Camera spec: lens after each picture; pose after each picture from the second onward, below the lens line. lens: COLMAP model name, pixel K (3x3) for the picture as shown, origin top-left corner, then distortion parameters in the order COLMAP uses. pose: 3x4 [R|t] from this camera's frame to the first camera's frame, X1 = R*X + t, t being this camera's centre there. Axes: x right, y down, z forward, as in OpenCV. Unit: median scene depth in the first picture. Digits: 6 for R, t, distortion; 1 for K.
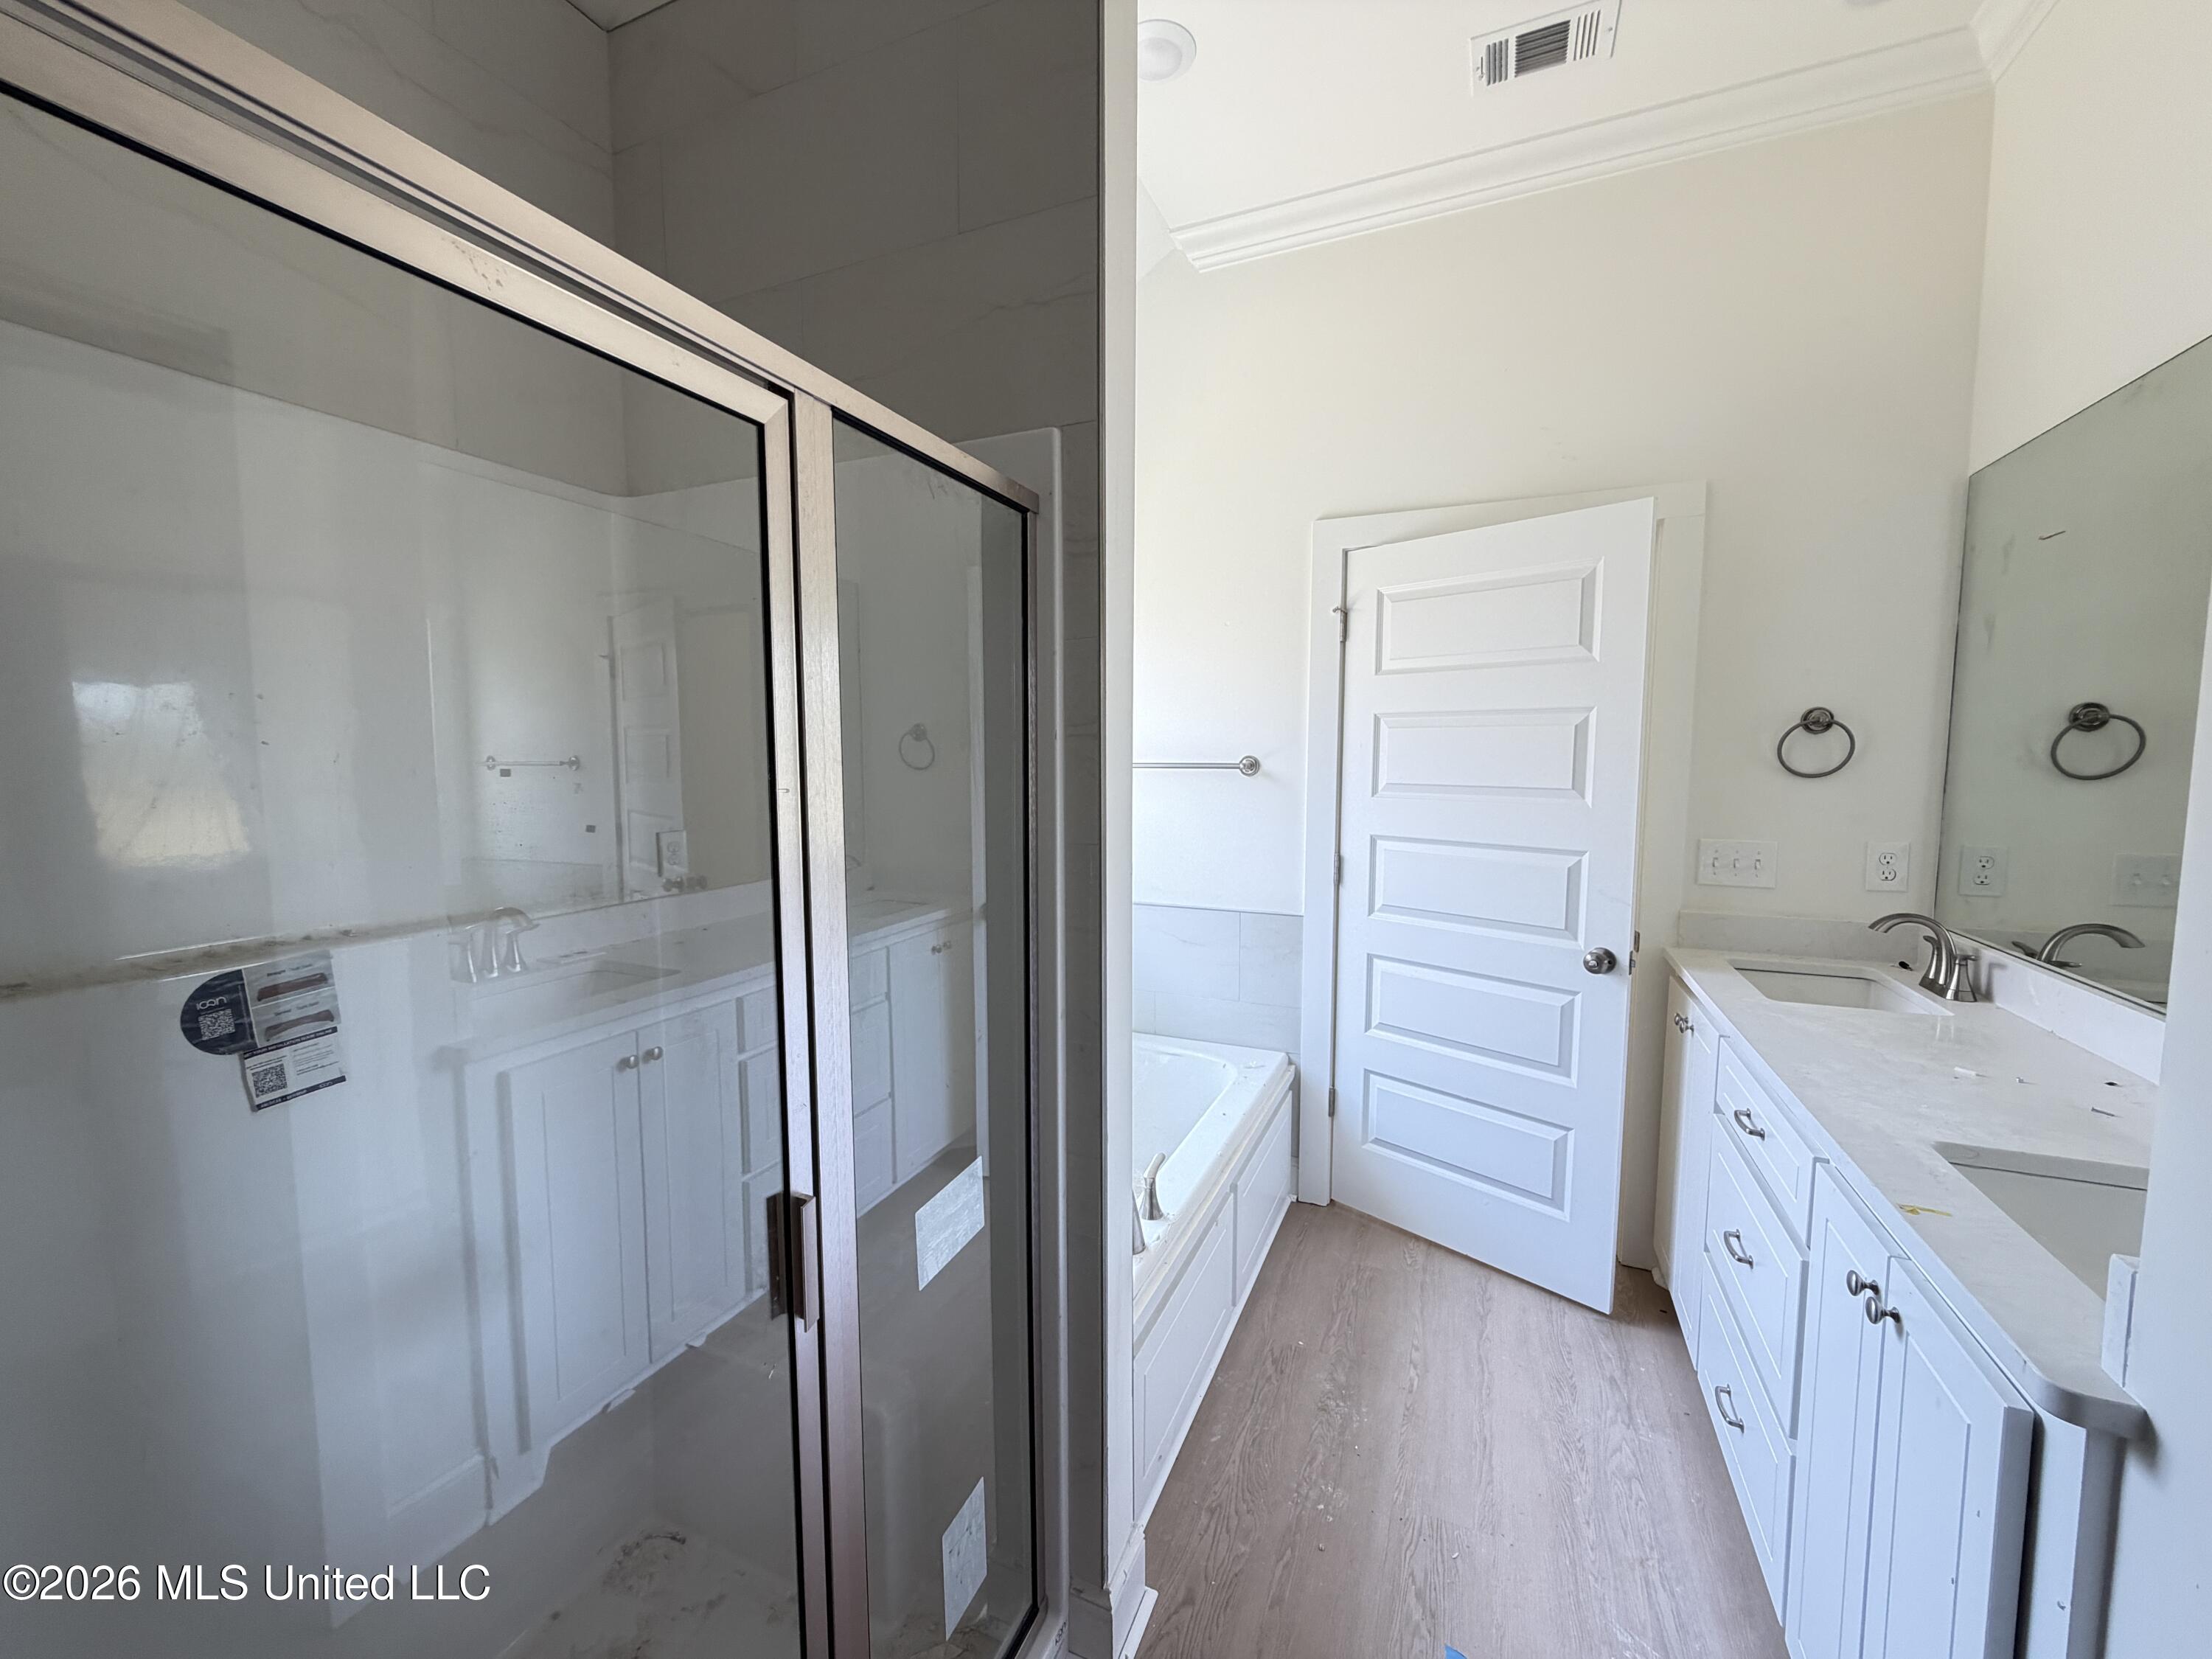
lens RADIAL K [[878.3, 0, 1097.8], [0, 878.3, 828.1], [0, 0, 1]] dist [-0.001508, -0.000040]
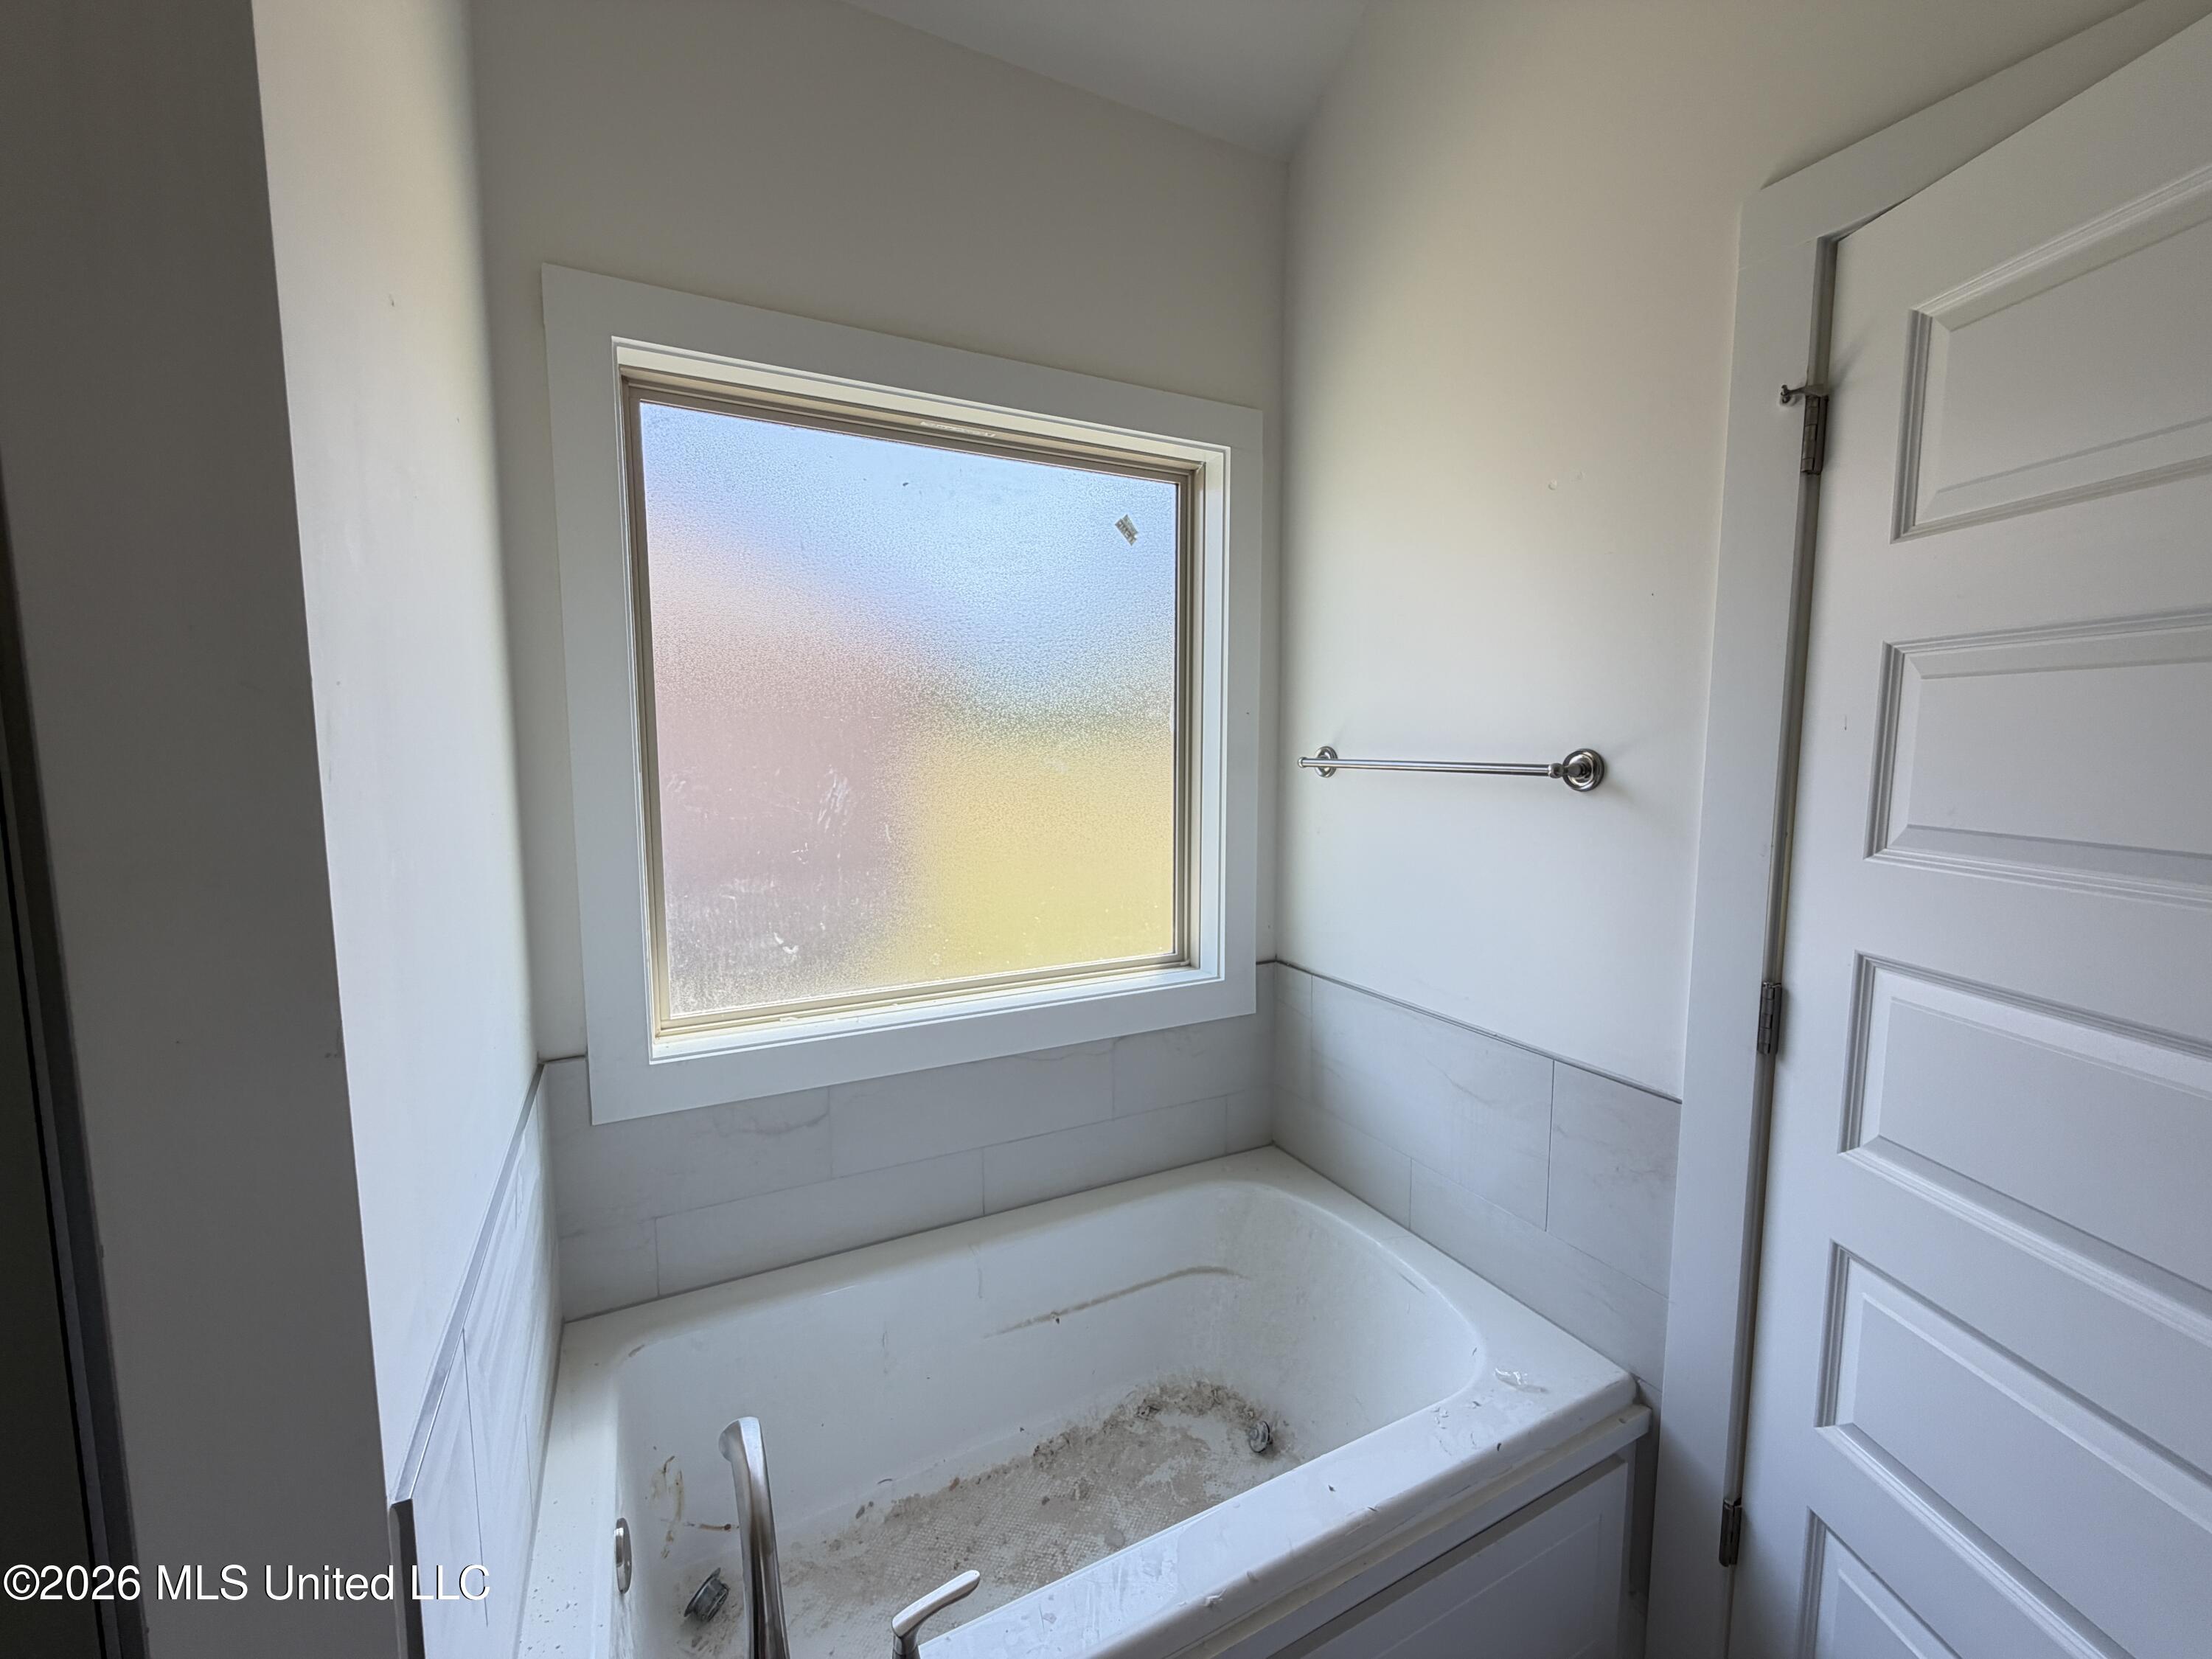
lens RADIAL K [[878.3, 0, 1097.8], [0, 878.3, 828.1], [0, 0, 1]] dist [-0.001508, -0.000040]
pose [[0.778920, 0.062458, -0.624006, 0.328249], [-0.052432, 0.998030, 0.034447, -0.050226], [0.624928, 0.005887, 0.780660, 0.545785]]
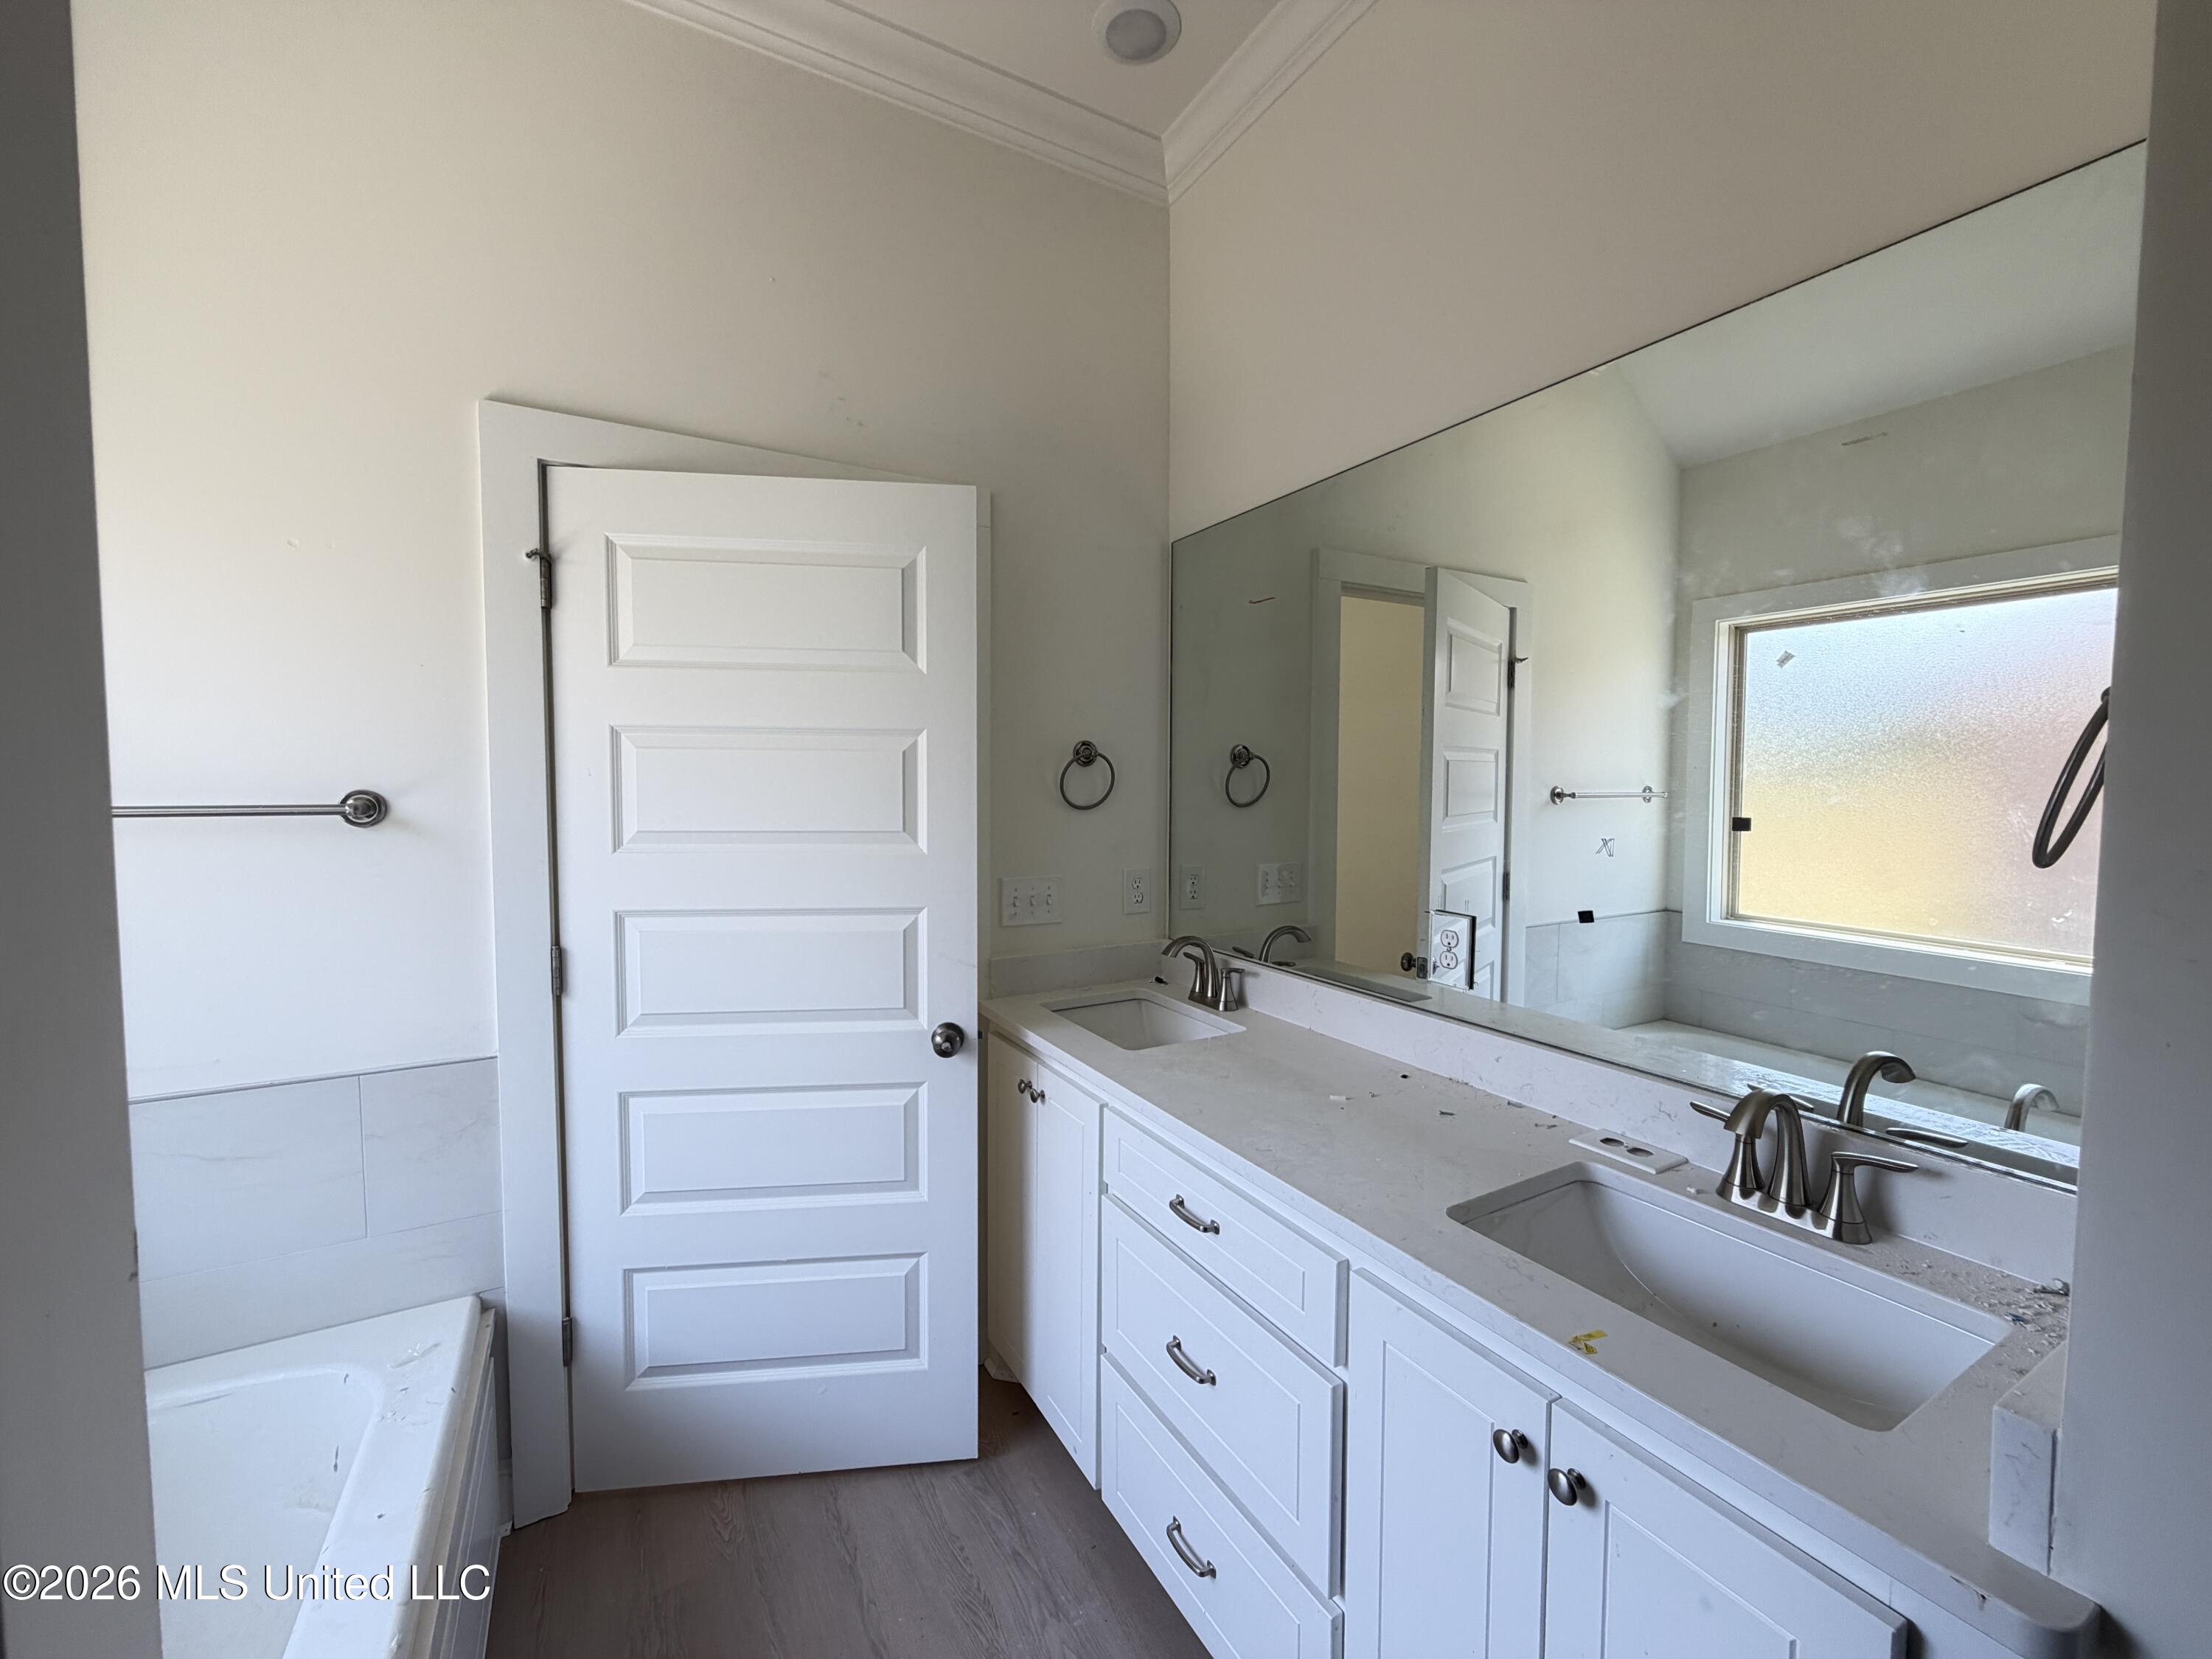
lens RADIAL K [[882.8, 0, 1096.5], [0, 882.8, 828.5], [0, 0, 1]] dist [-0.001057, 0.000466]
pose [[0.597288, -0.041241, 0.800965, 0.003237], [0.065291, 0.997863, 0.002691, -0.036160], [-0.799365, 0.050688, 0.598704, 0.365198]]
